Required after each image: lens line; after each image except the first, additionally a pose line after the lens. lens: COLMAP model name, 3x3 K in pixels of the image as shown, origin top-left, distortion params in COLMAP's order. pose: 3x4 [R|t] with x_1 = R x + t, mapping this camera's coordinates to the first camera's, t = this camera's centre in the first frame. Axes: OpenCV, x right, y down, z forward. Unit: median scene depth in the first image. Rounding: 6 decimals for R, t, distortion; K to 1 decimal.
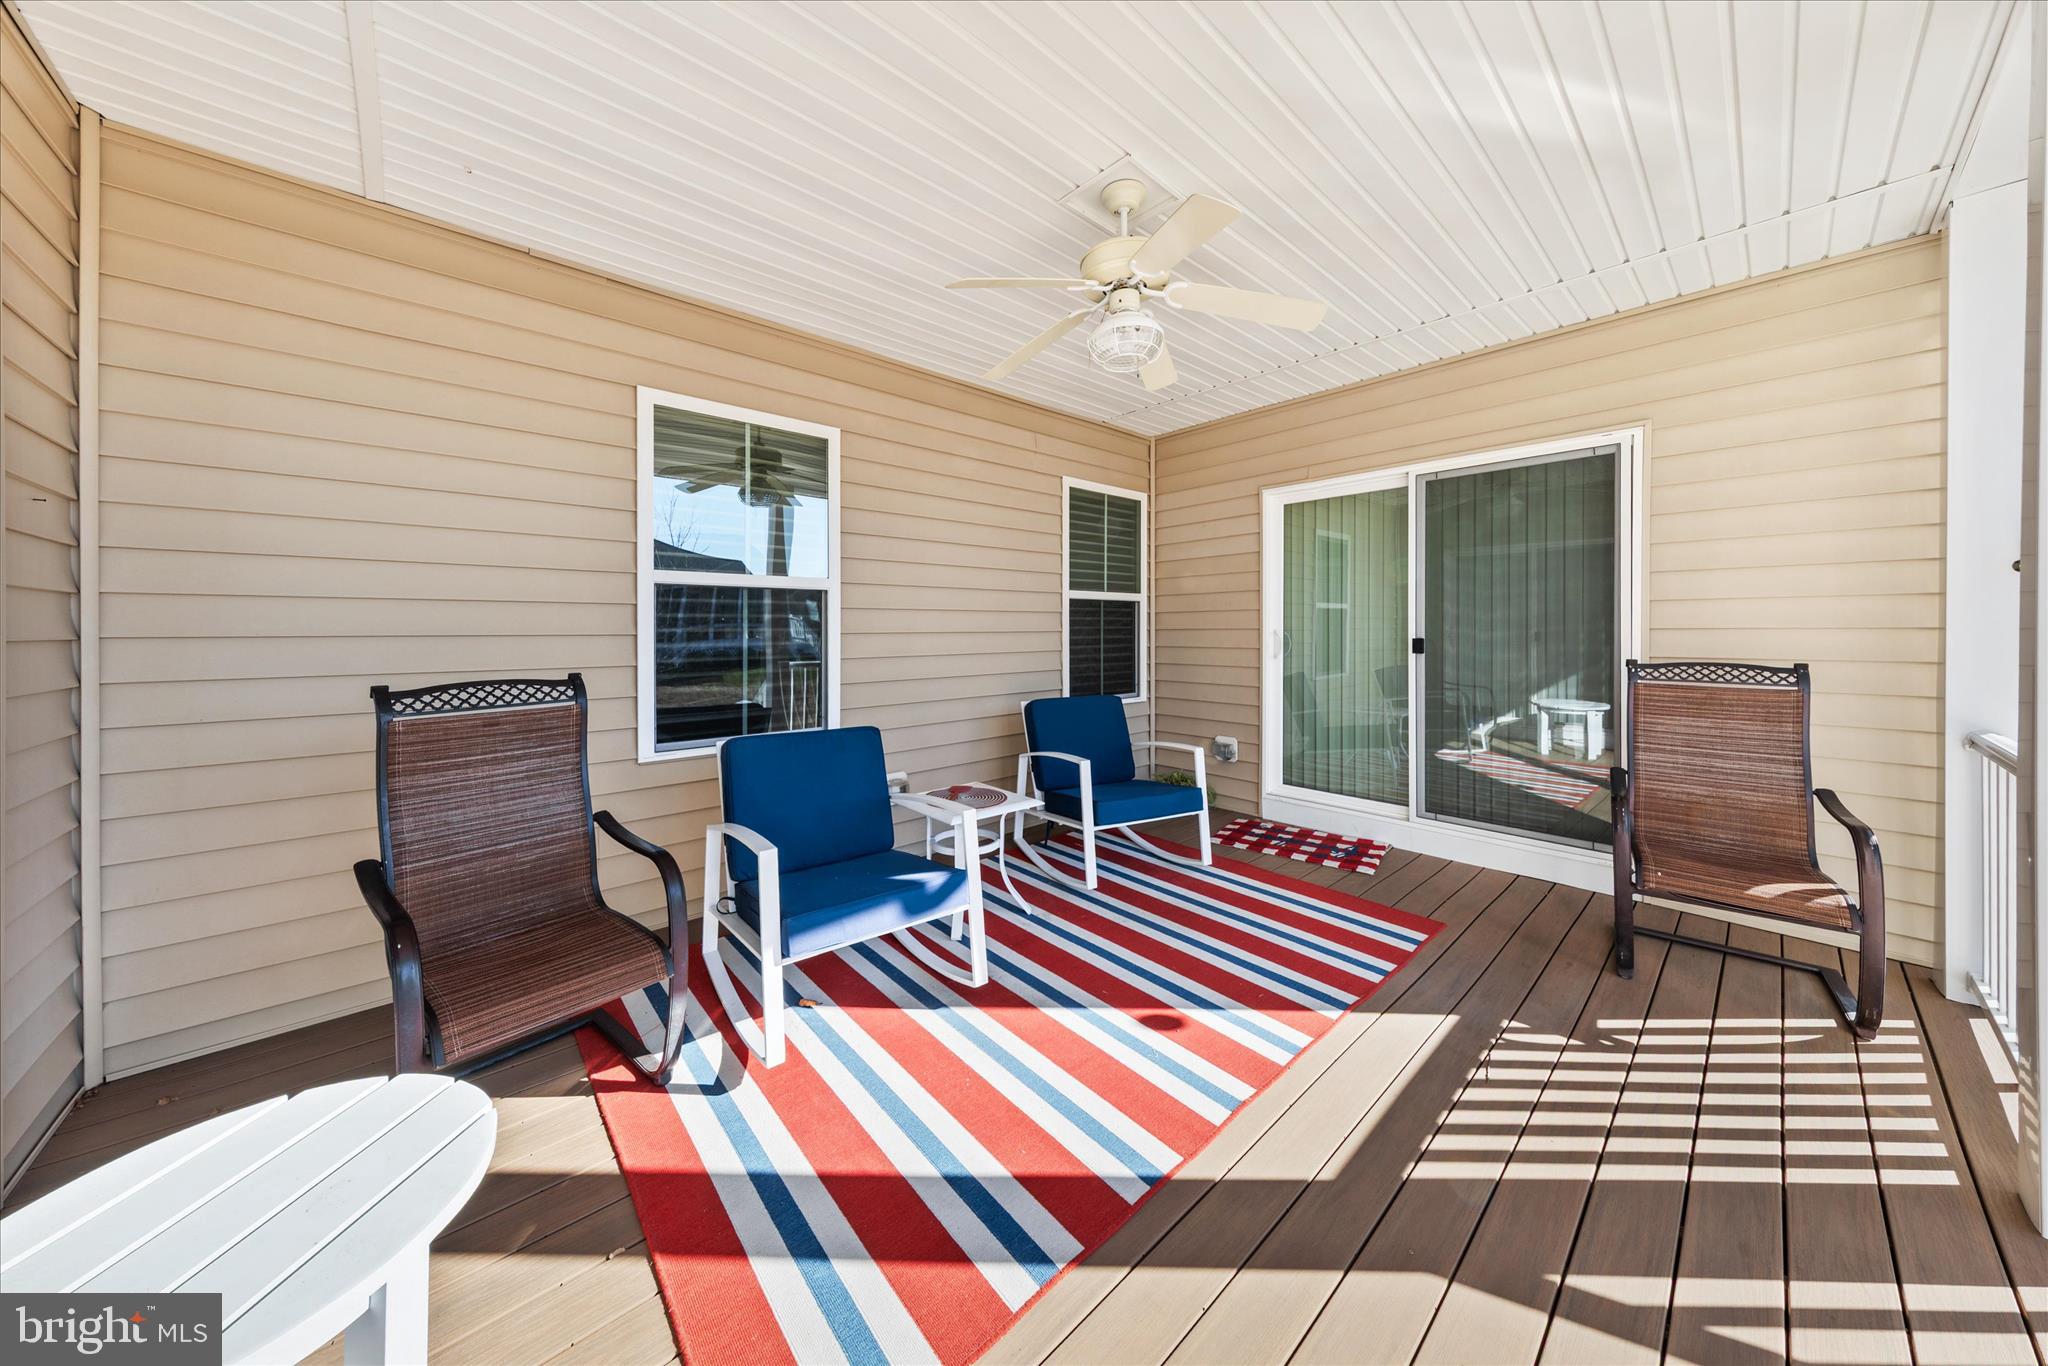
lens RADIAL K [[659.4, 0, 1024.0], [0, 659.4, 683.0], [0, 0, 1]] dist [0.001190, 0.000048]
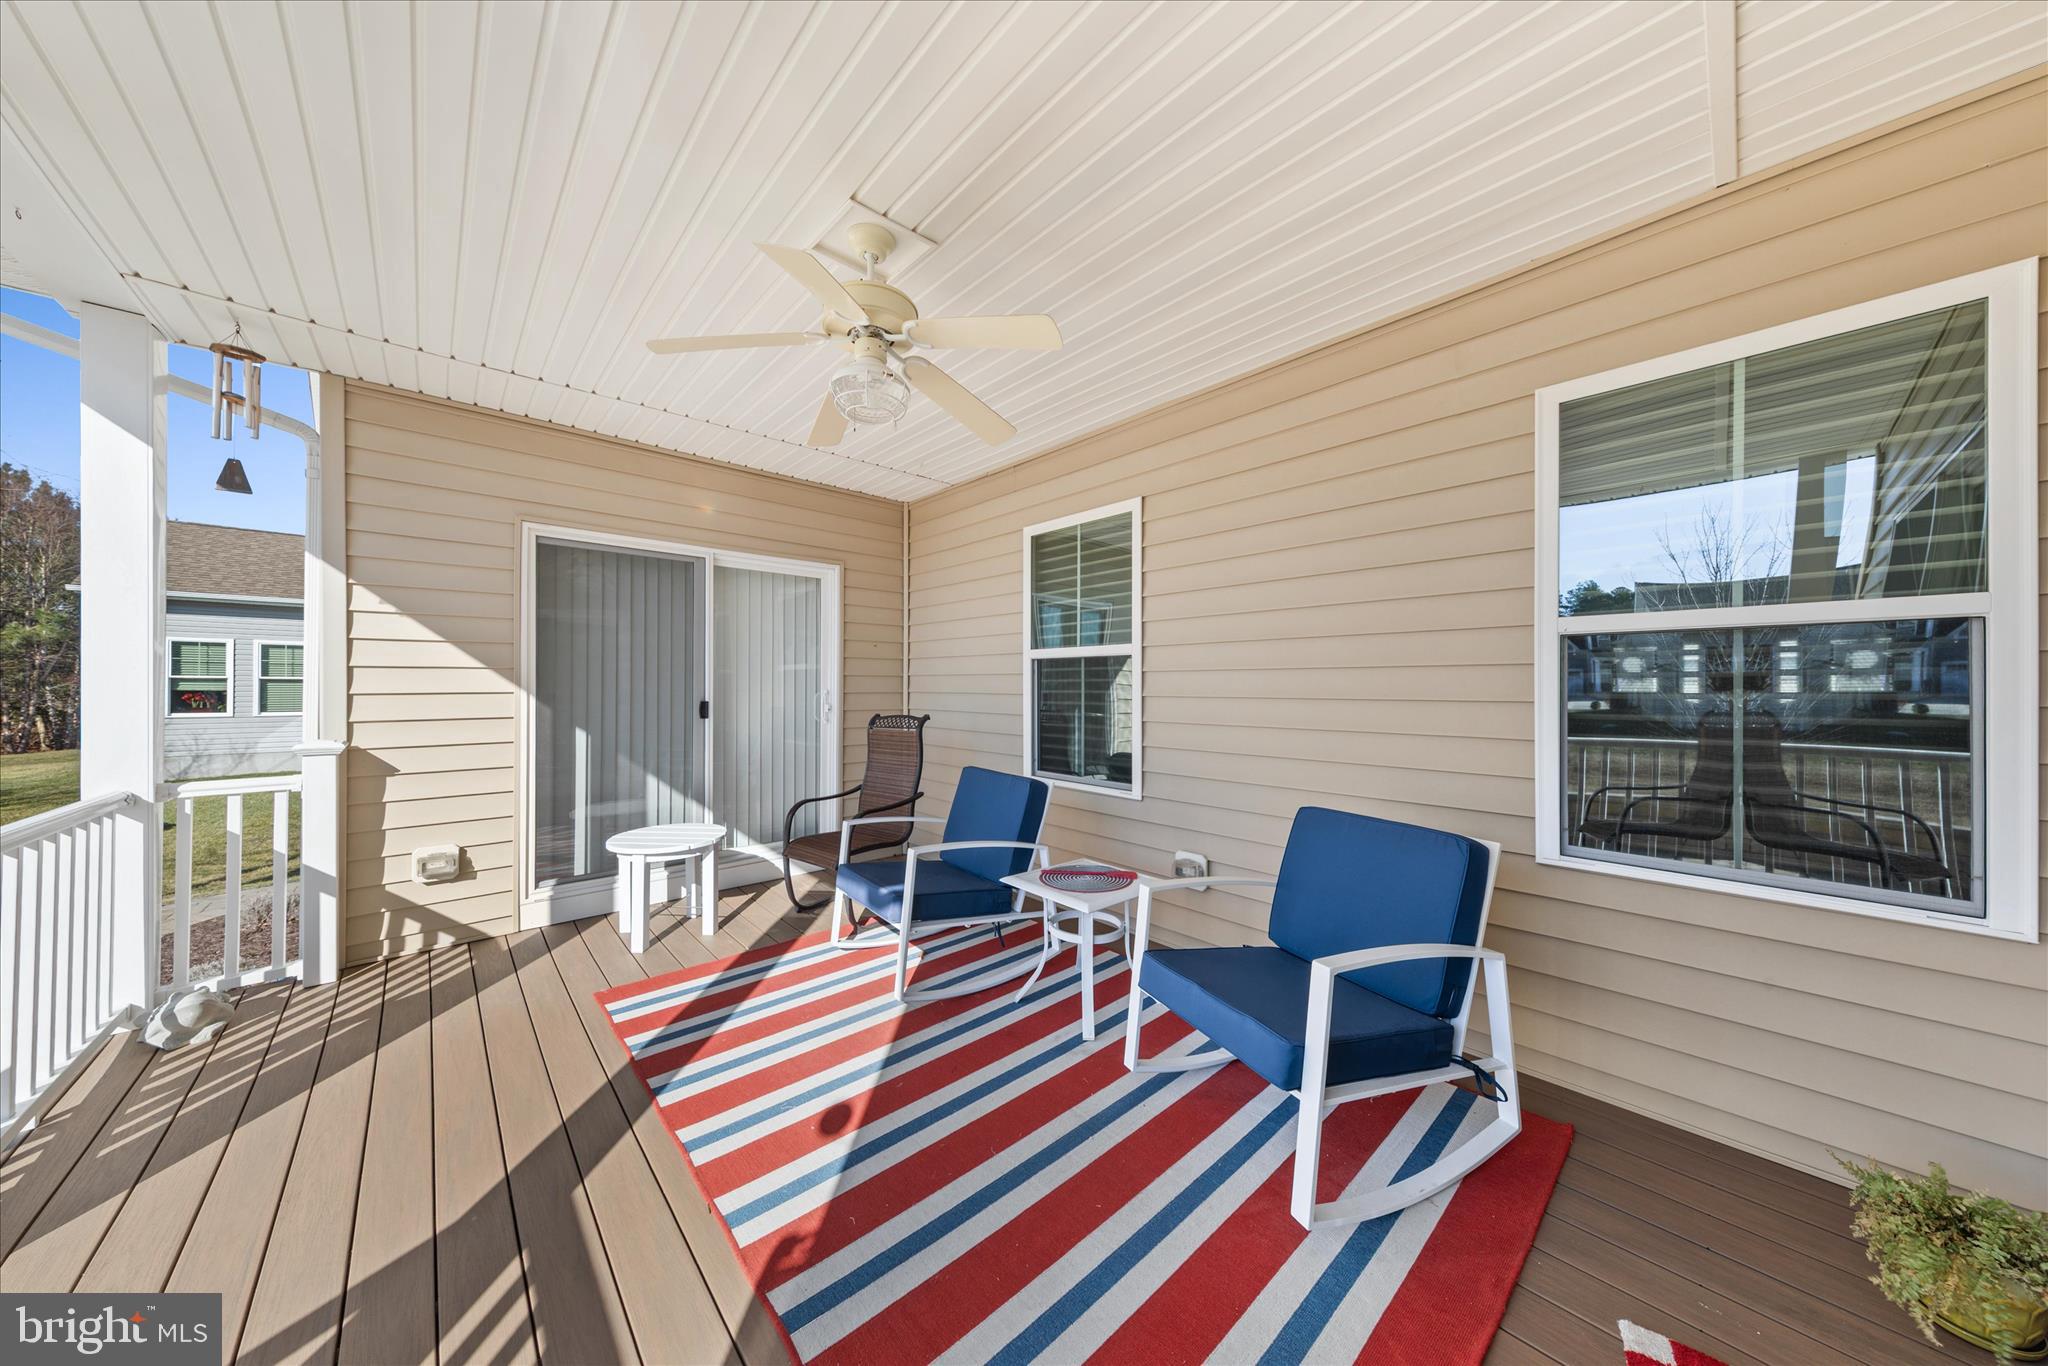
lens RADIAL K [[648.3, 0, 1026.1], [0, 648.3, 676.4], [0, 0, 1]] dist [0.000187, -0.000086]
pose [[0.012169, -0.005241, -0.999912, 1.130970], [-0.080205, 0.996759, -0.006200, -0.122934], [0.996704, 0.080273, 0.011710, 1.210378]]
